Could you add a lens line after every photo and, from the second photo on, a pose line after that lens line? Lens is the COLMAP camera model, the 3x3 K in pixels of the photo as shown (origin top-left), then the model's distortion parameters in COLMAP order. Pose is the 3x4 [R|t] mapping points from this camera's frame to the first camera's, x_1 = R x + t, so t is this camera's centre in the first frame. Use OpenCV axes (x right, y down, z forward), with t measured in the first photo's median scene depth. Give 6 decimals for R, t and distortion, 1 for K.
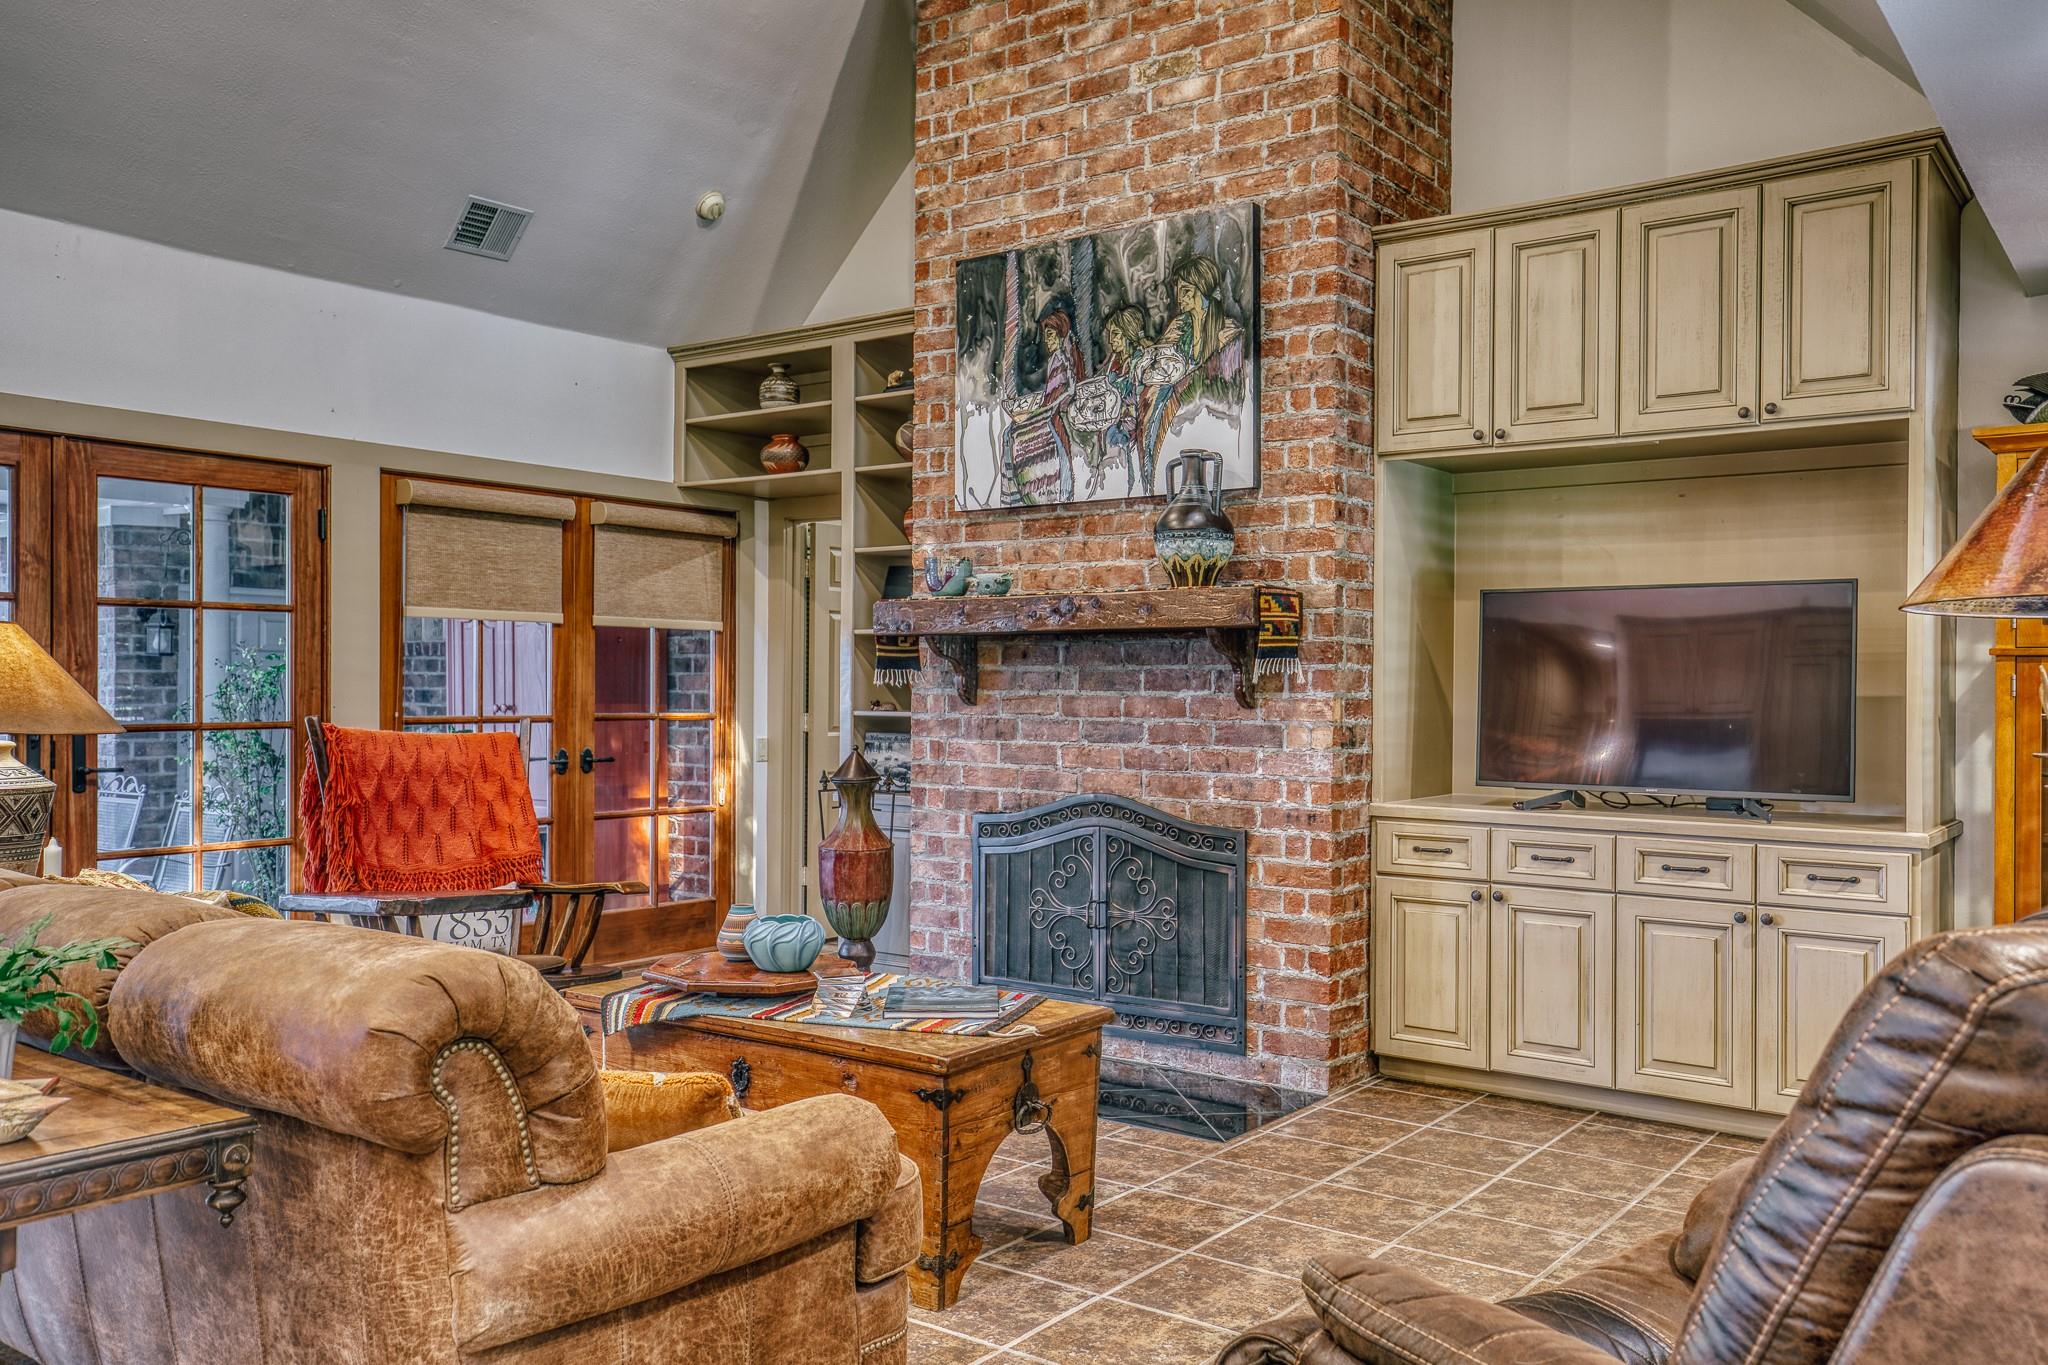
lens RADIAL K [[1519.3, 0, 1022.1], [0, 1519.3, 674.5], [0, 0, 1]] dist [0.013612, 0.002580]
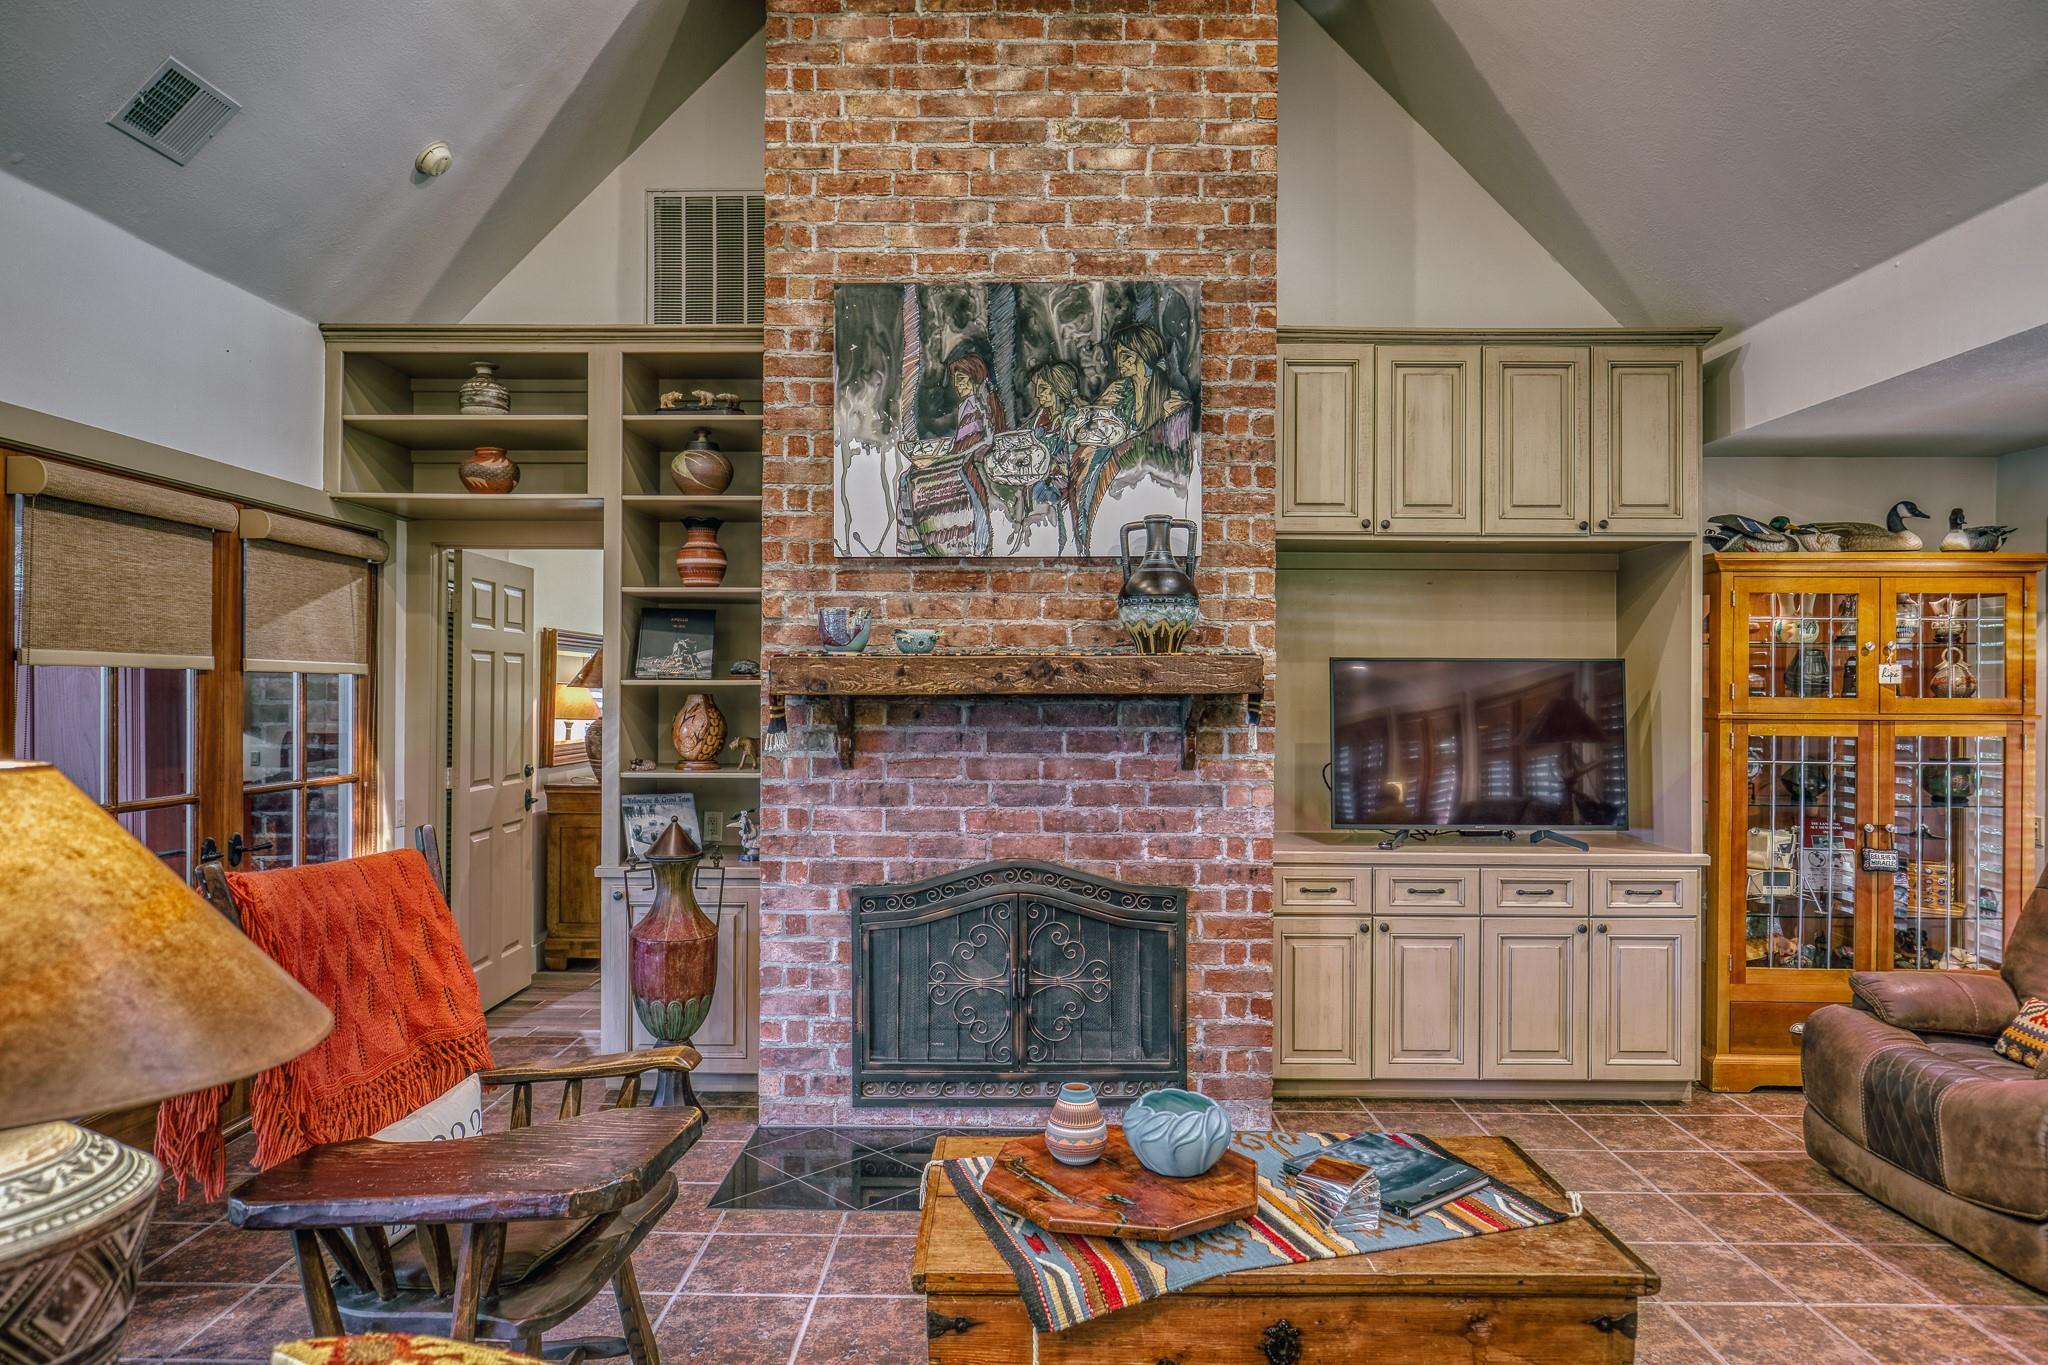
lens RADIAL K [[1194.7, 0, 1024.0], [0, 1194.7, 682.5], [0, 0, 1]] dist [-0.007041, -0.000613]
pose [[0.826502, 0.002028, 0.562931, -0.376739], [-0.001093, 0.999997, -0.001997, -0.033000], [-0.562933, 0.001036, 0.826502, 0.368743]]
